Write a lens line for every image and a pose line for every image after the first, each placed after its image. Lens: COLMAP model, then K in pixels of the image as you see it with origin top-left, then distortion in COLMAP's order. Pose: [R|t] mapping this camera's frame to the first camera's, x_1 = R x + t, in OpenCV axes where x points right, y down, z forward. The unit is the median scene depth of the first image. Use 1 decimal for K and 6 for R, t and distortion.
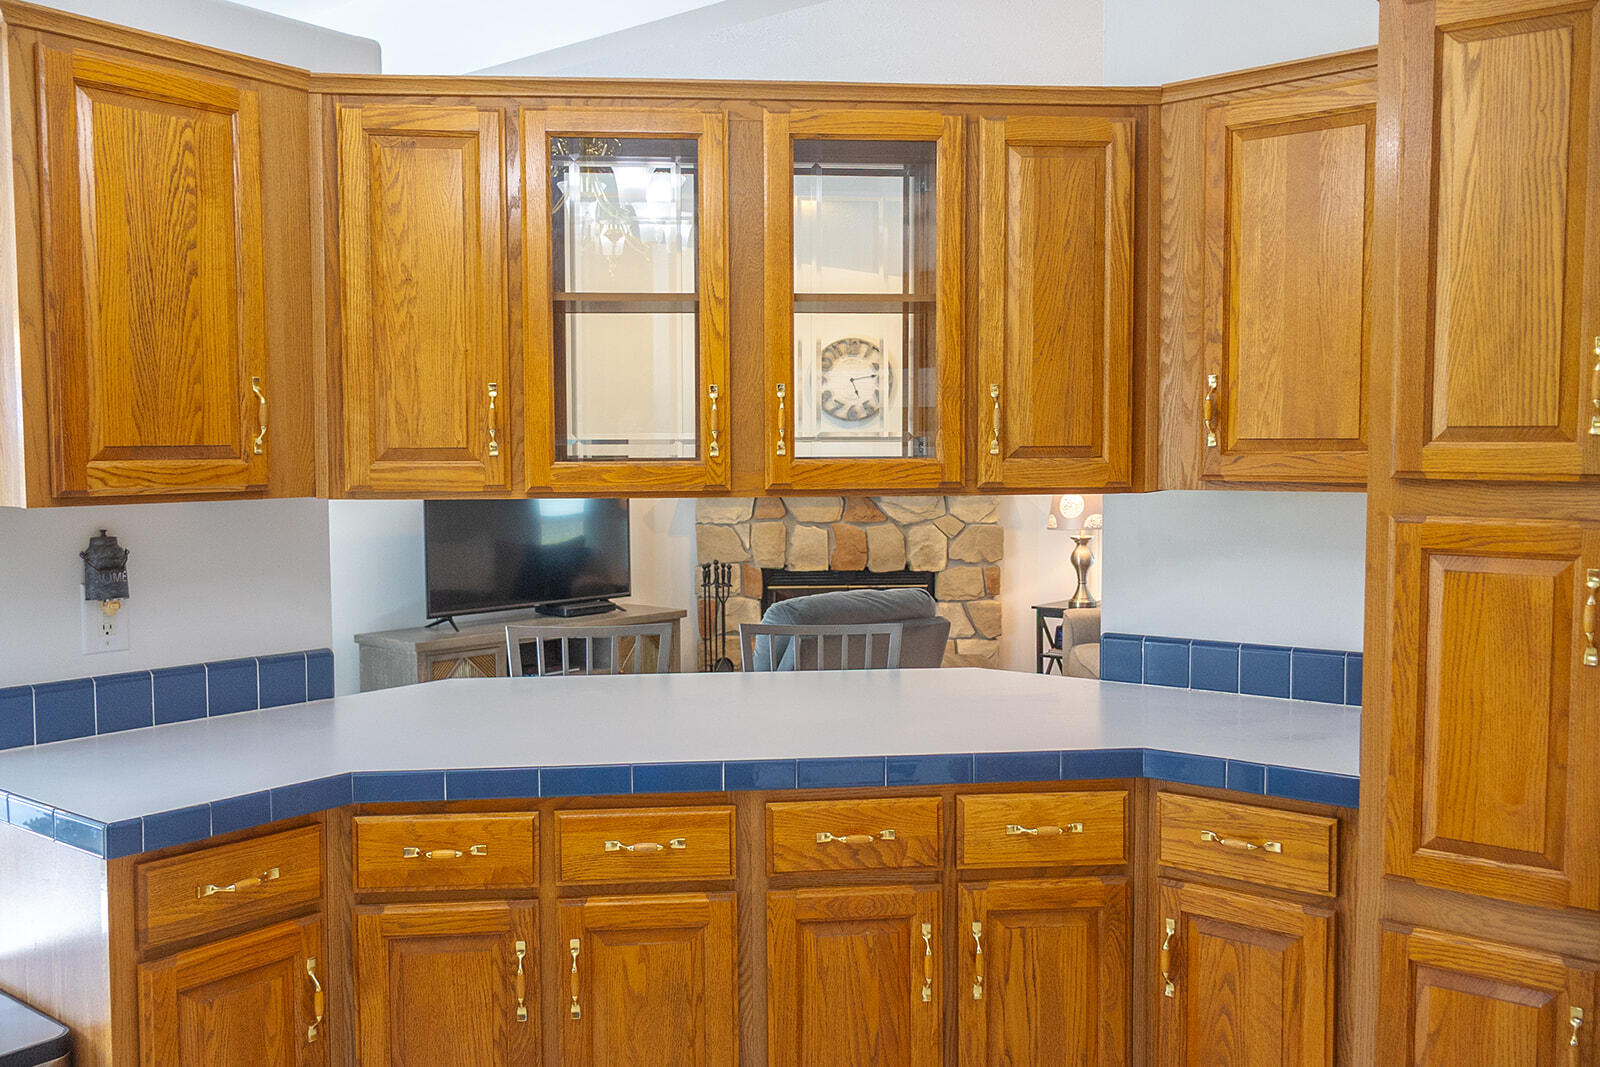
lens RADIAL K [[1361.0, 0, 798.7], [0, 1361.0, 544.2], [0, 0, 1]] dist [-0.000256, 0.002860]
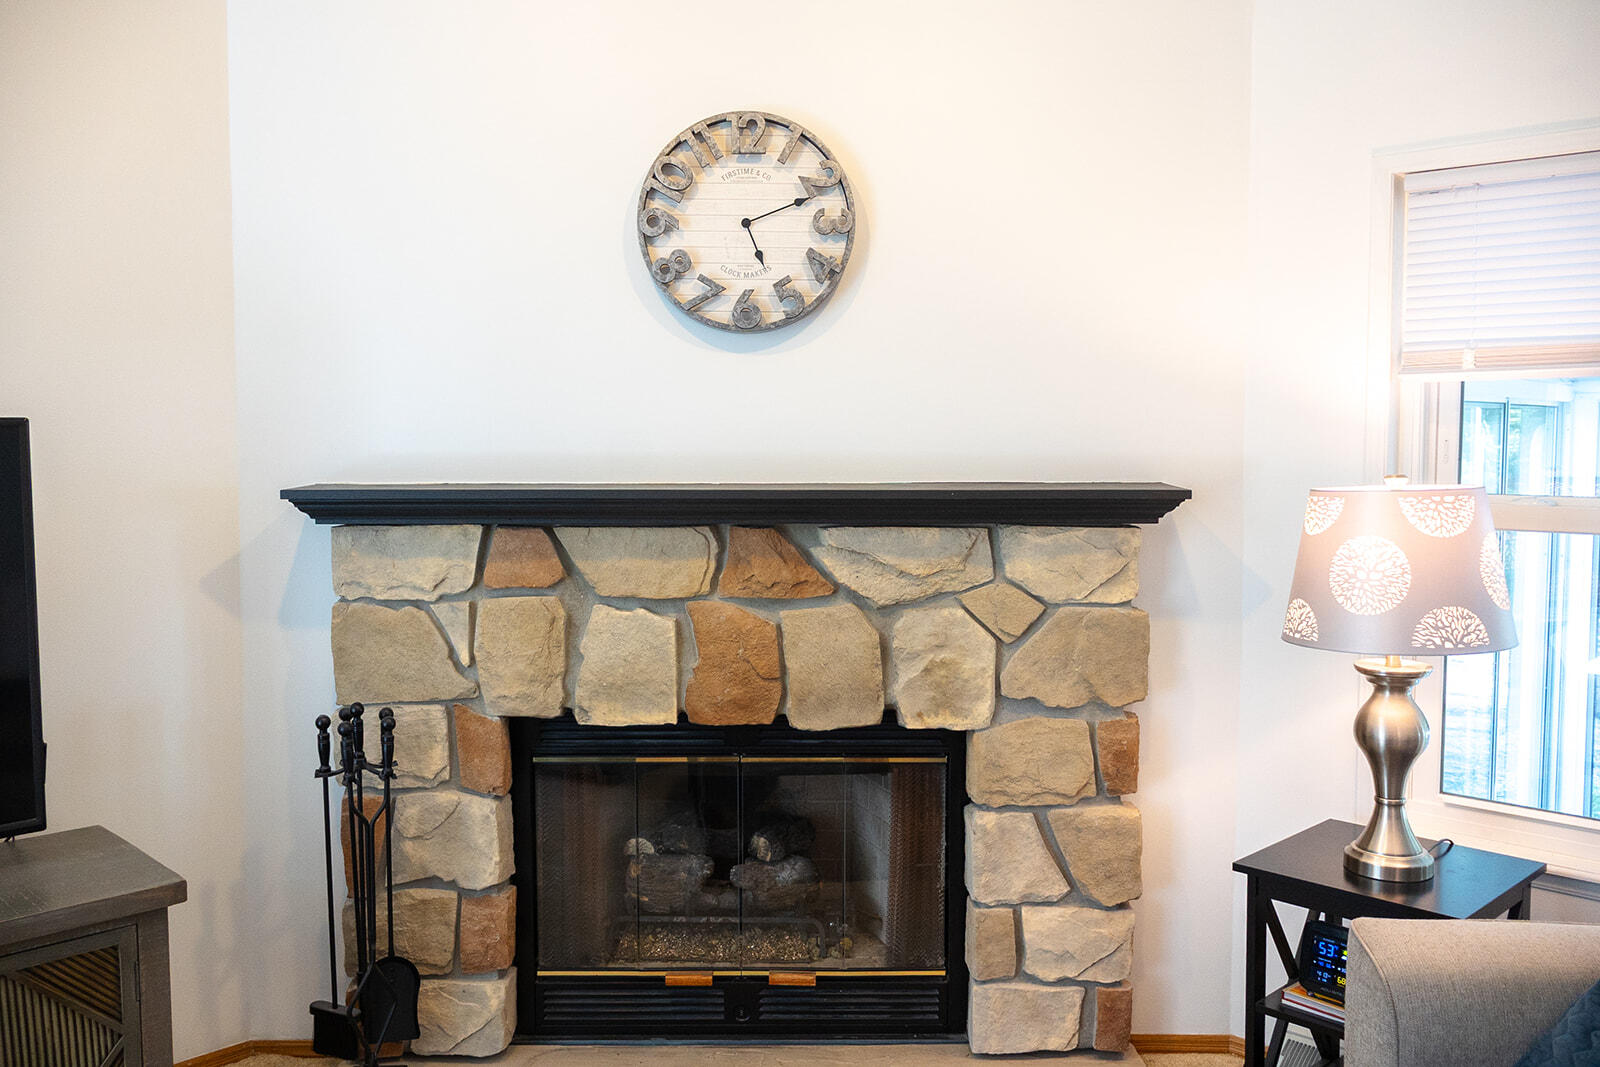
lens RADIAL K [[1361.0, 0, 778.7], [0, 1361.0, 511.2], [0, 0, 1]] dist [-0.000256, 0.002860]
pose [[0.994676, 0.009500, -0.102614, 0.087979], [-0.008722, 0.999930, 0.008023, -0.043556], [0.102683, -0.007086, 0.994689, 0.623392]]
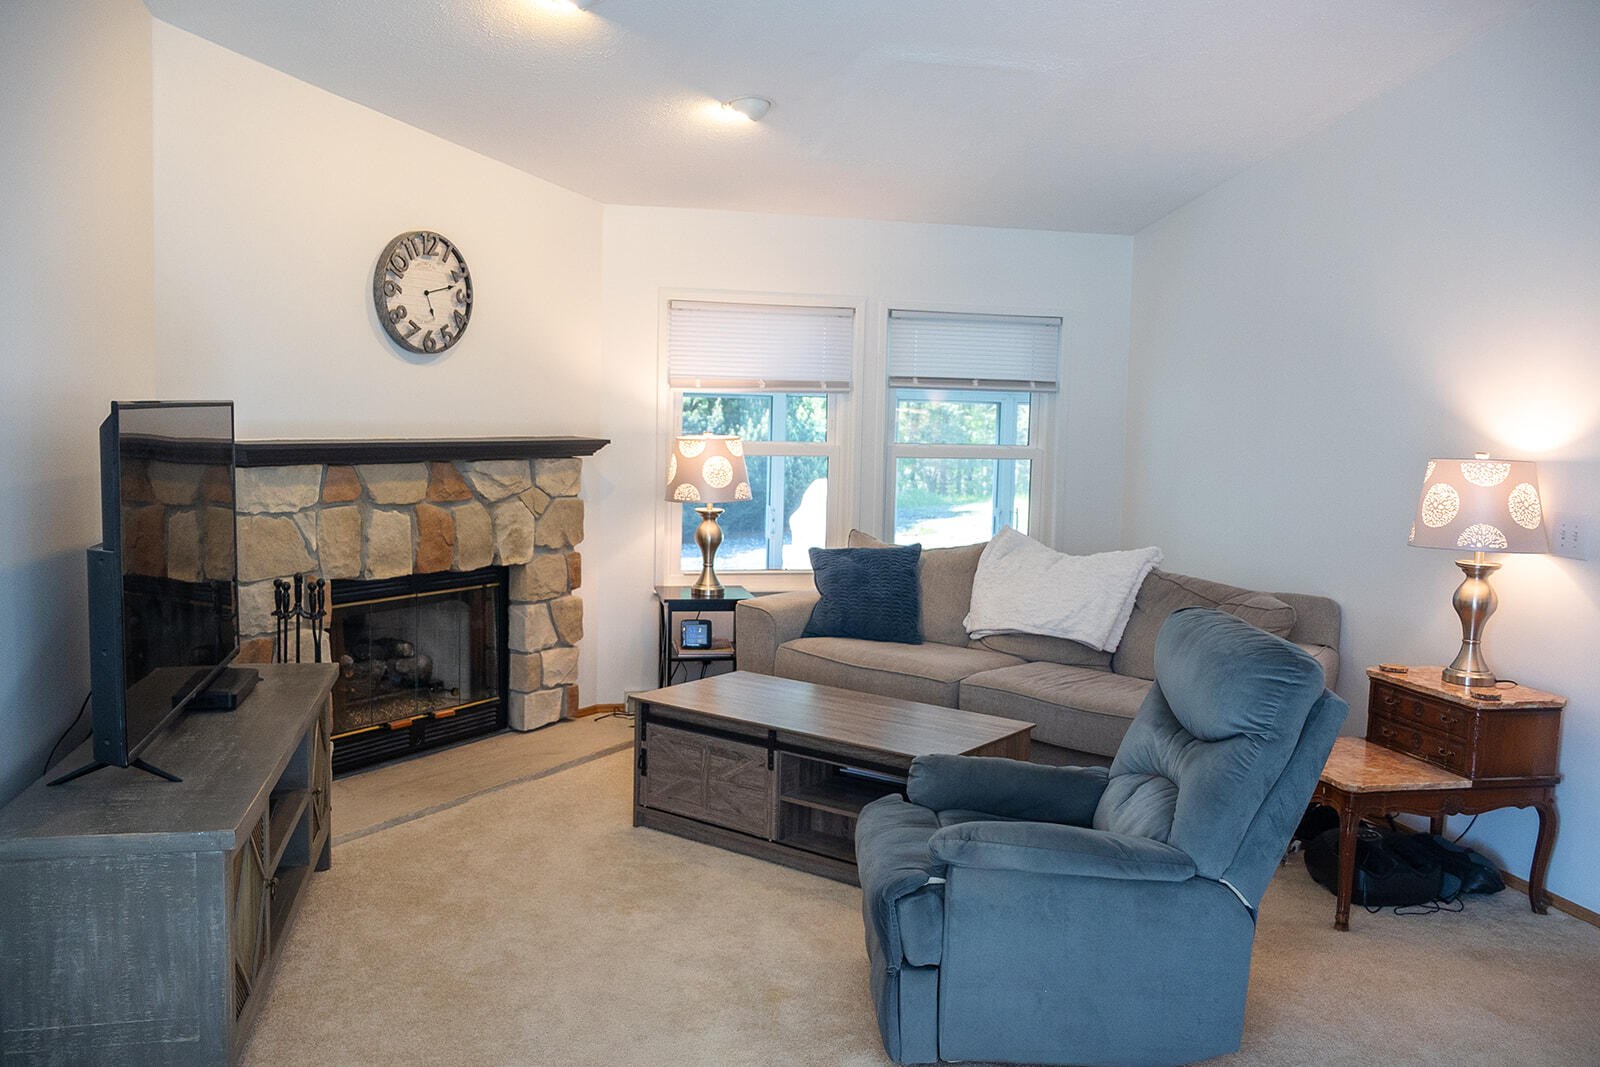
lens RADIAL K [[1361.0, 0, 801.8], [0, 1361.0, 524.3], [0, 0, 1]] dist [-0.000256, 0.002860]
pose [[0.604325, -0.051742, 0.795056, -0.396015], [0.017685, 0.998514, 0.051540, -0.036938], [-0.796542, -0.017087, 0.604342, 0.437778]]
